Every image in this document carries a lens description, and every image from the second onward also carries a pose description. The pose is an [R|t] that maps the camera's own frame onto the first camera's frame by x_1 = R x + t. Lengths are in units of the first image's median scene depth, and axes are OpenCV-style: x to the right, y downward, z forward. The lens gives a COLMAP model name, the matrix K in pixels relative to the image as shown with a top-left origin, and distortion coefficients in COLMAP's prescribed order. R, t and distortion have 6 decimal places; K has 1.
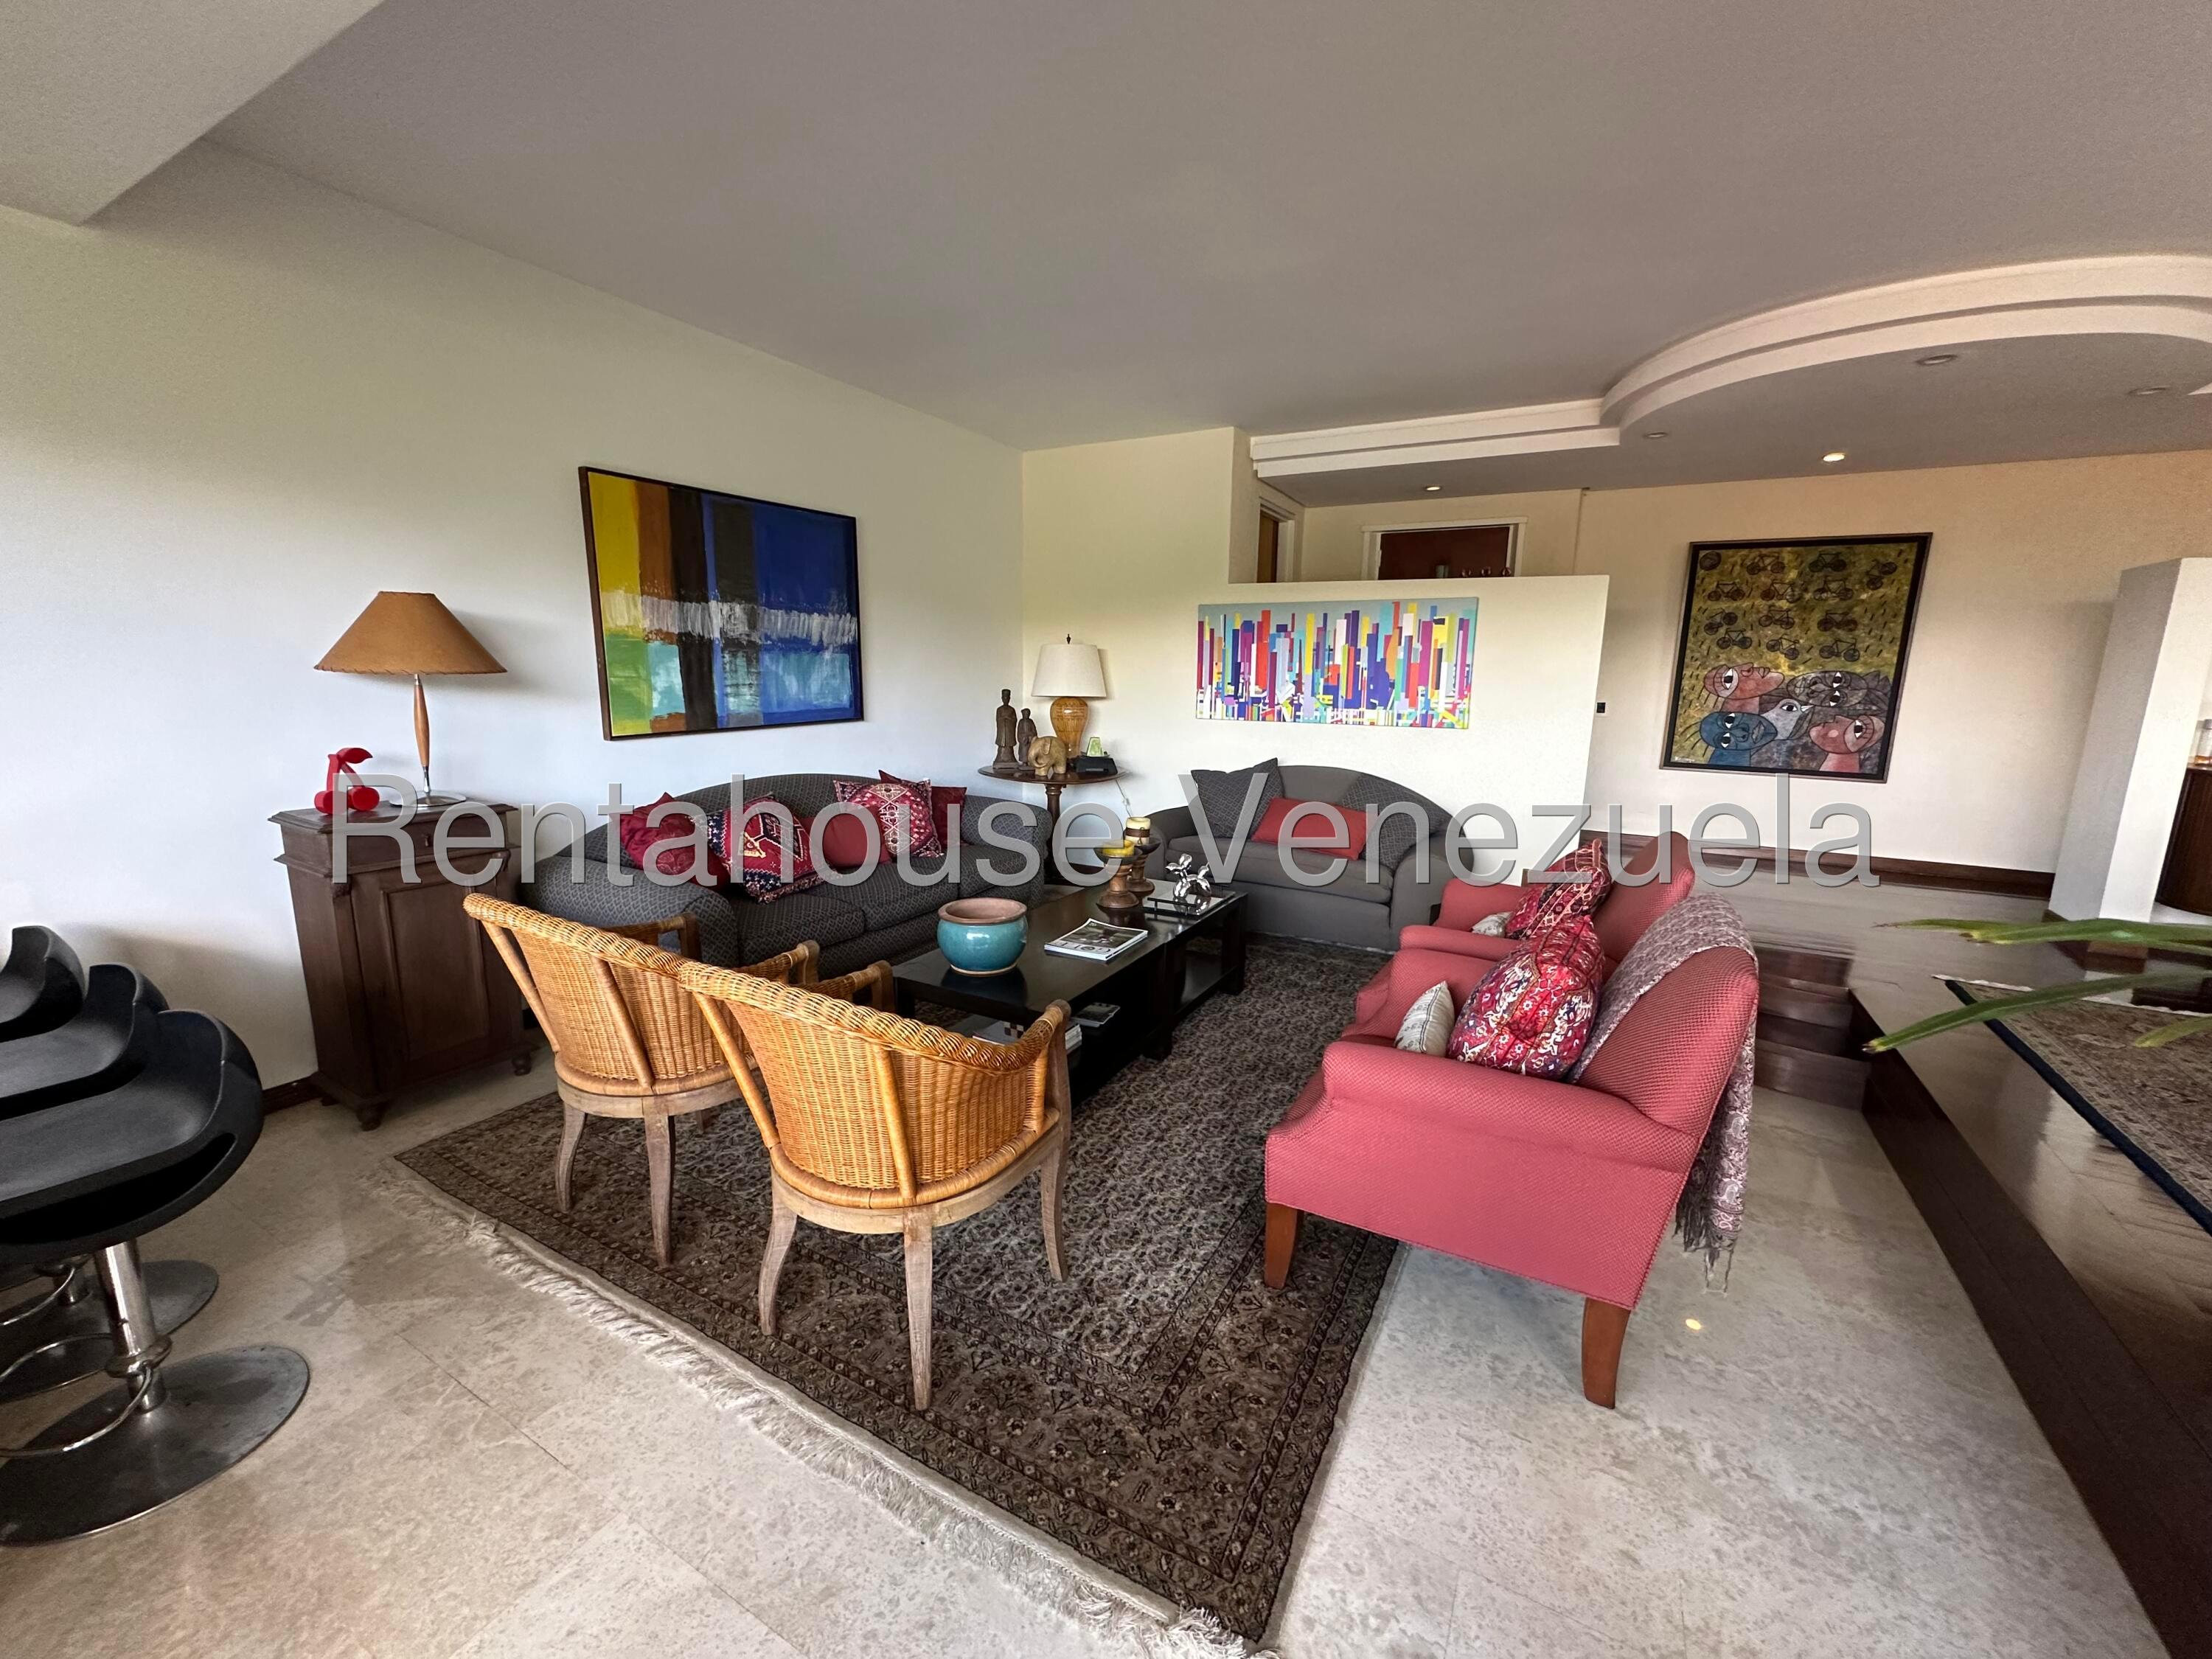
lens RADIAL K [[884.1, 0, 1104.3], [0, 884.1, 829.0], [0, 0, 1]] dist [-0.003352, 0.000971]
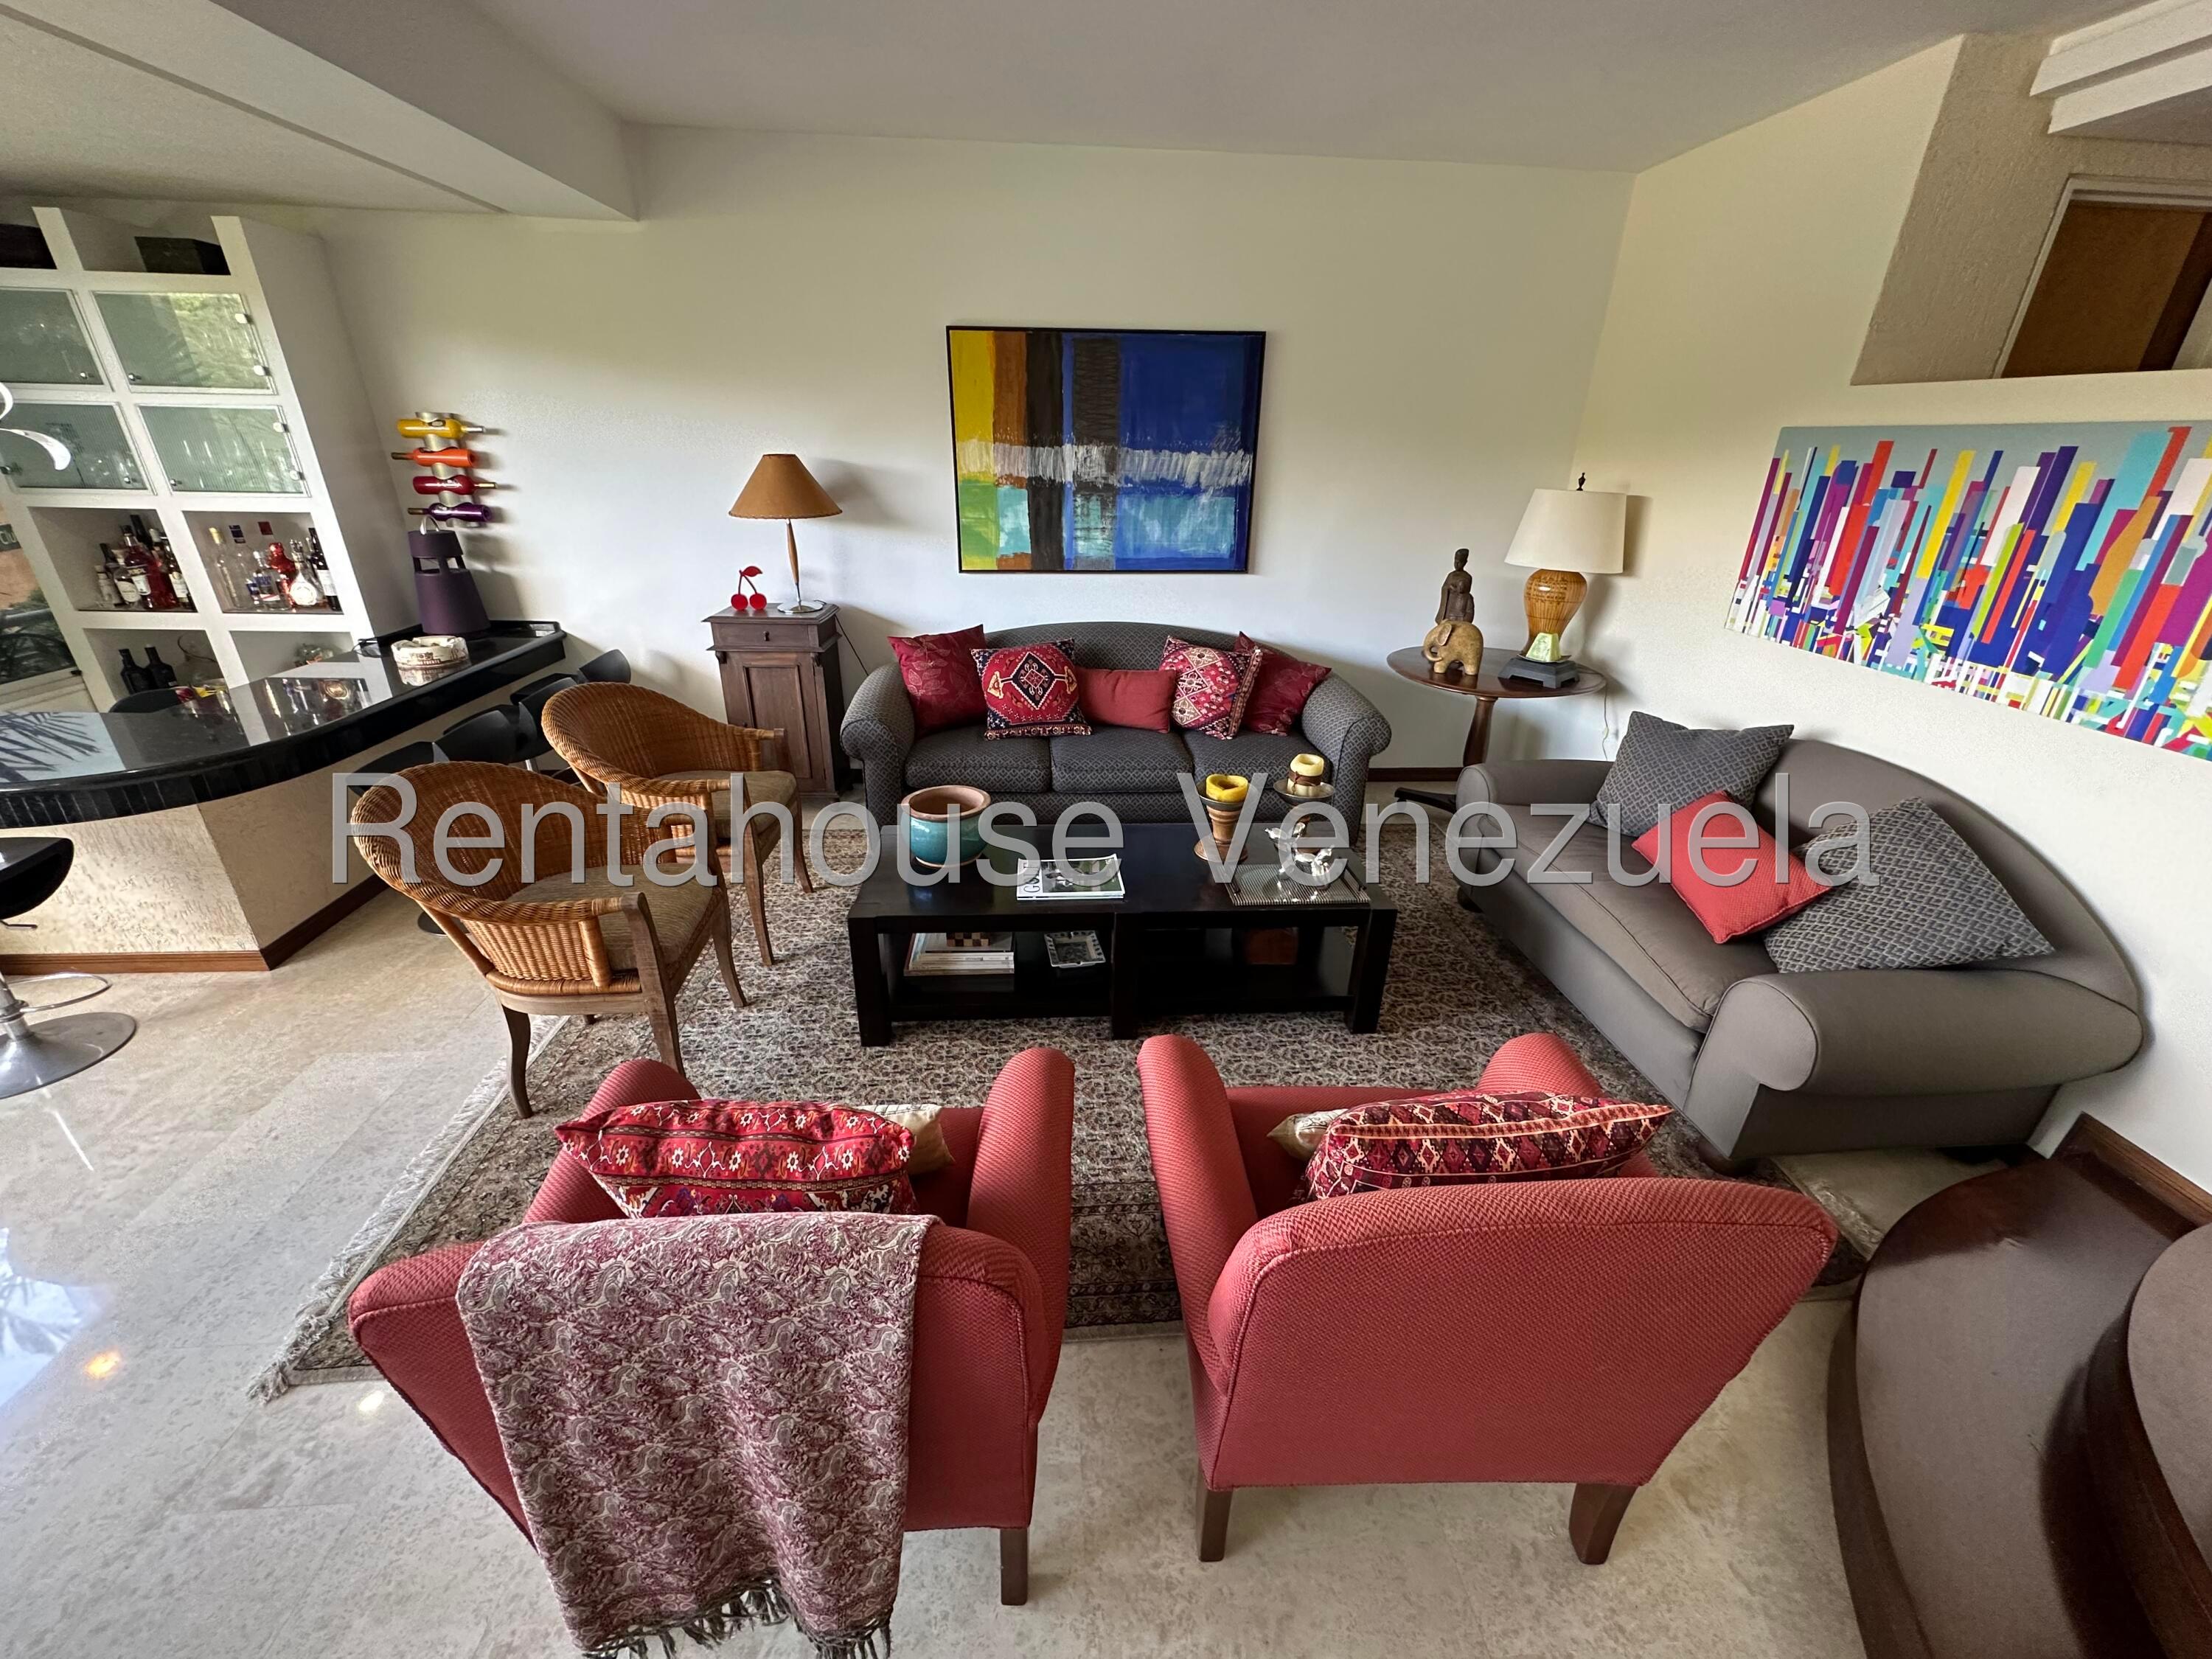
lens RADIAL K [[884.1, 0, 1105.3], [0, 884.1, 828.9], [0, 0, 1]] dist [-0.003352, 0.000971]
pose [[0.547979, 0.336854, -0.765669, 0.479639], [-0.164542, 0.940856, 0.296167, -0.133288], [0.820150, -0.036308, 0.570996, 0.385518]]
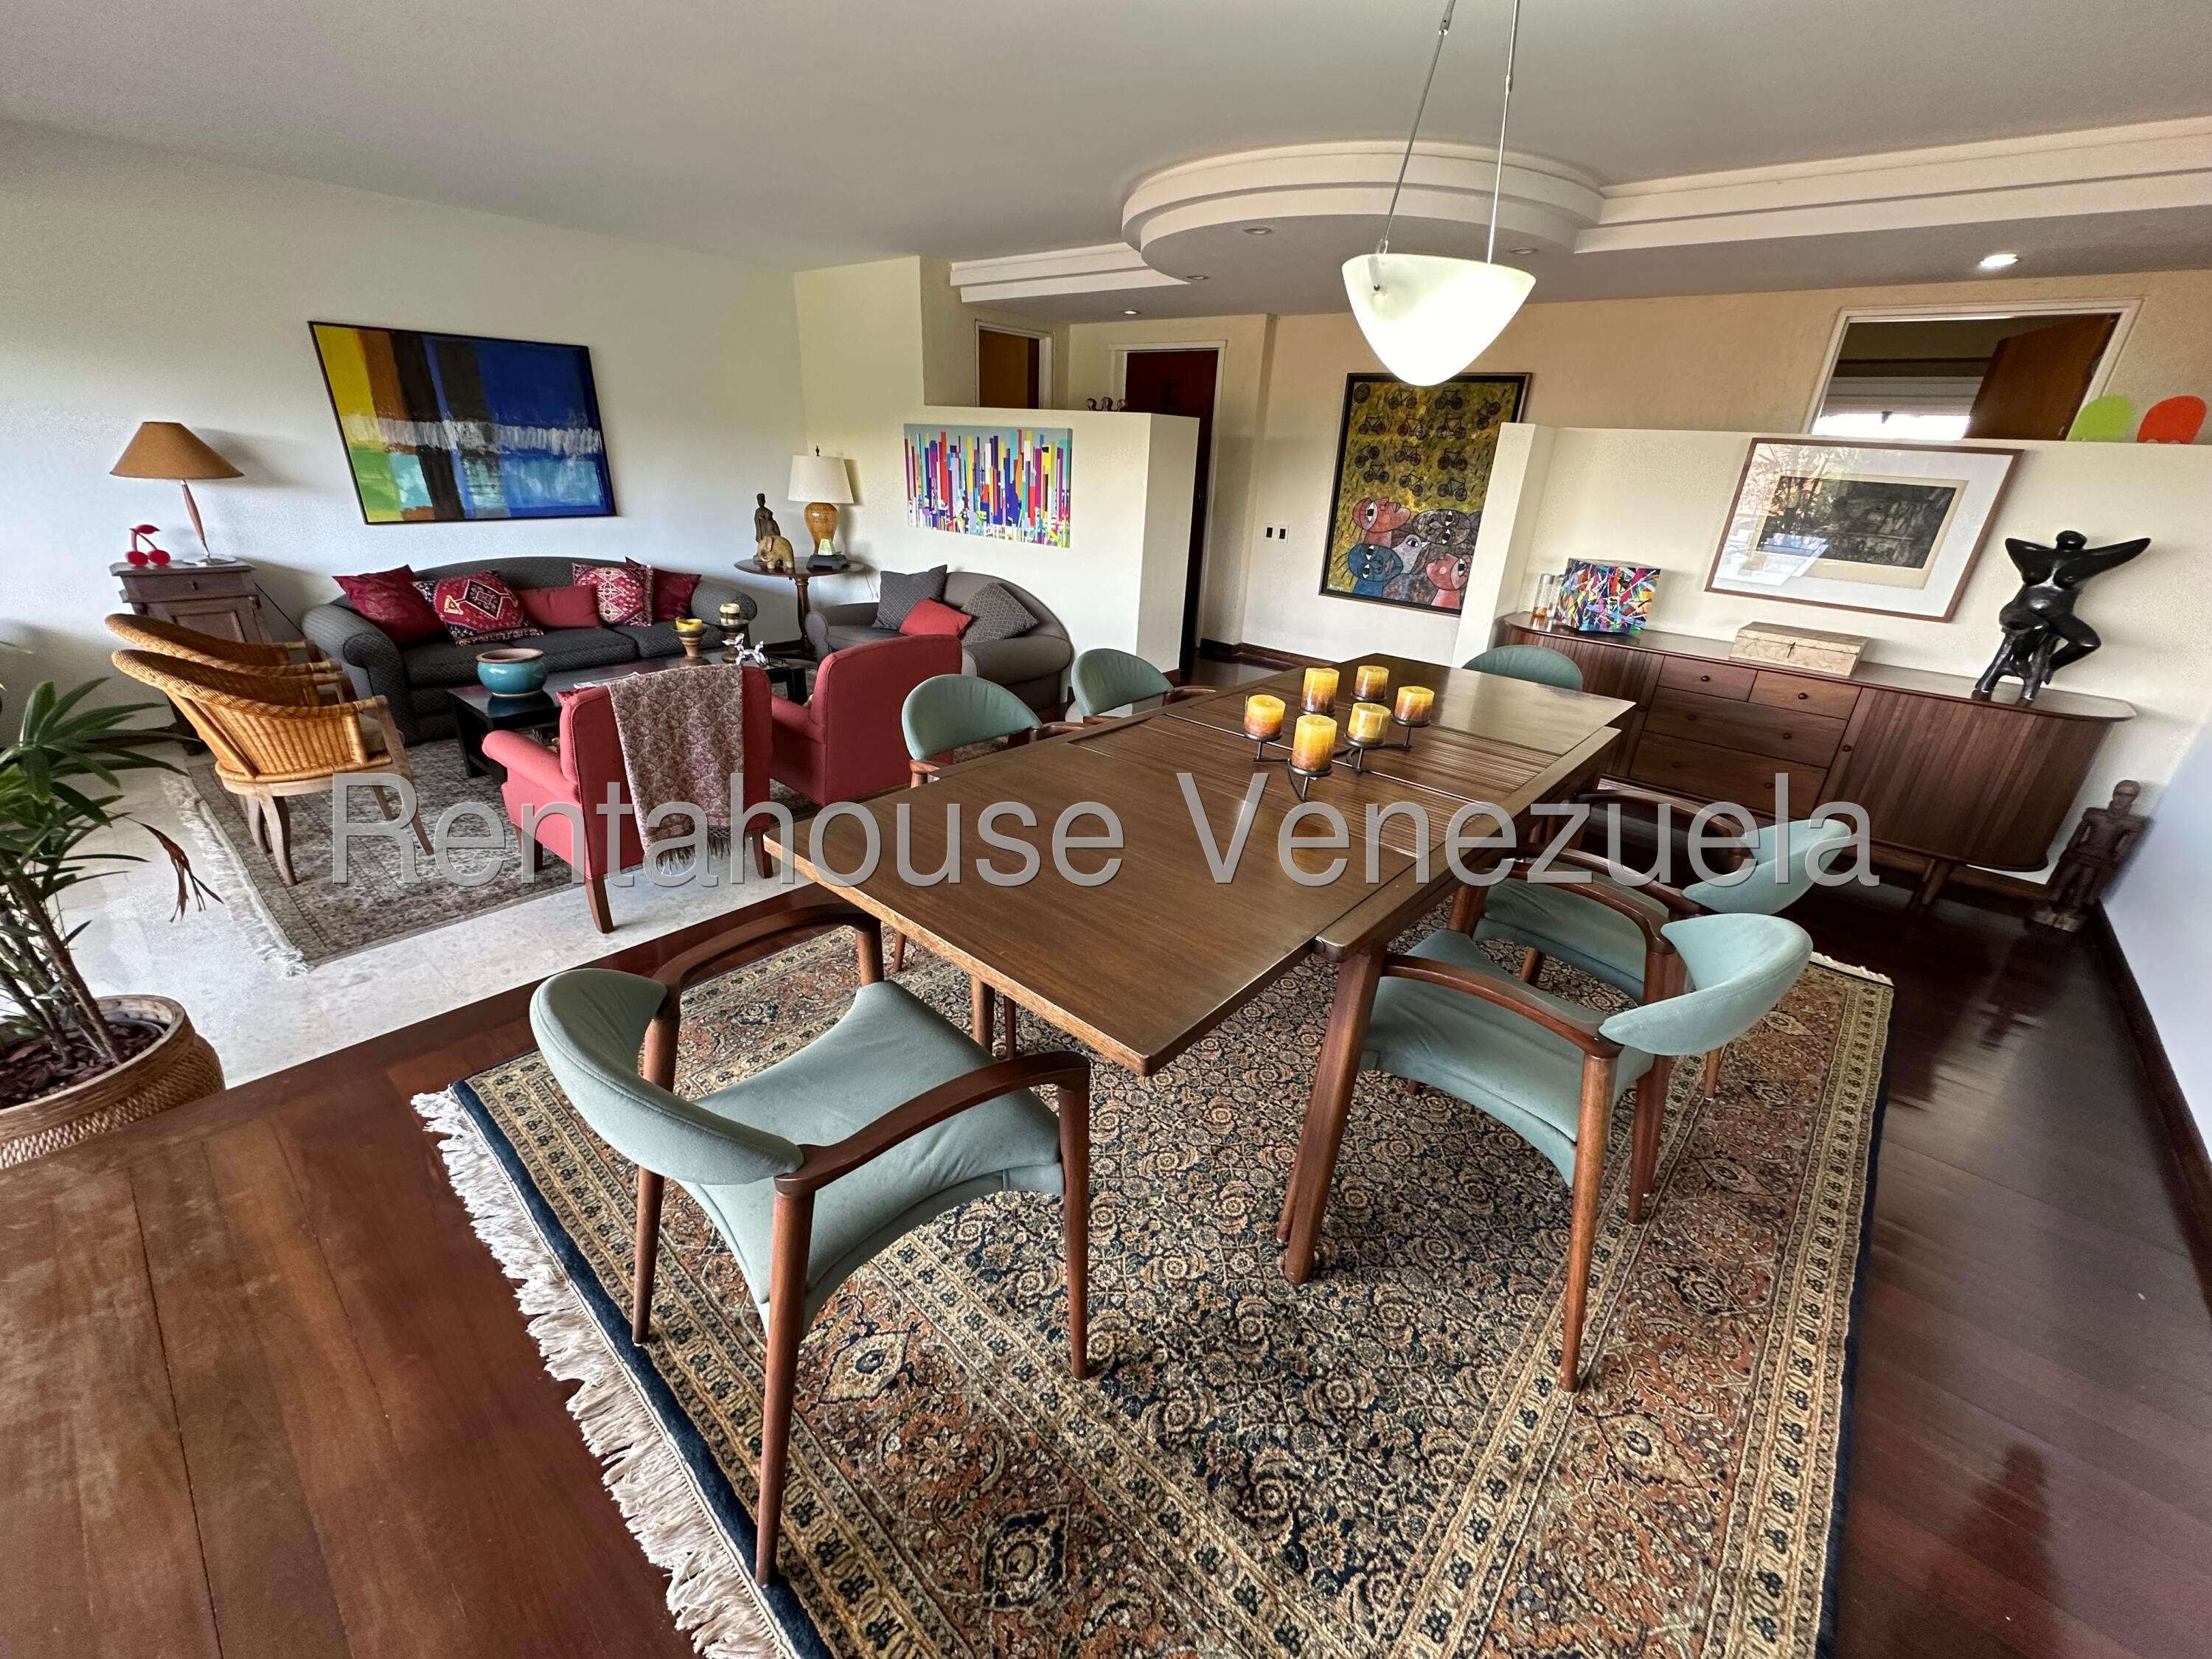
lens RADIAL K [[884.1, 0, 1105.2], [0, 884.1, 829.4], [0, 0, 1]] dist [-0.003352, 0.000971]
pose [[0.979120, 0.108370, -0.171988, 0.770344], [-0.067676, 0.971563, 0.226905, -0.021032], [0.191687, -0.210528, 0.958611, -0.216876]]
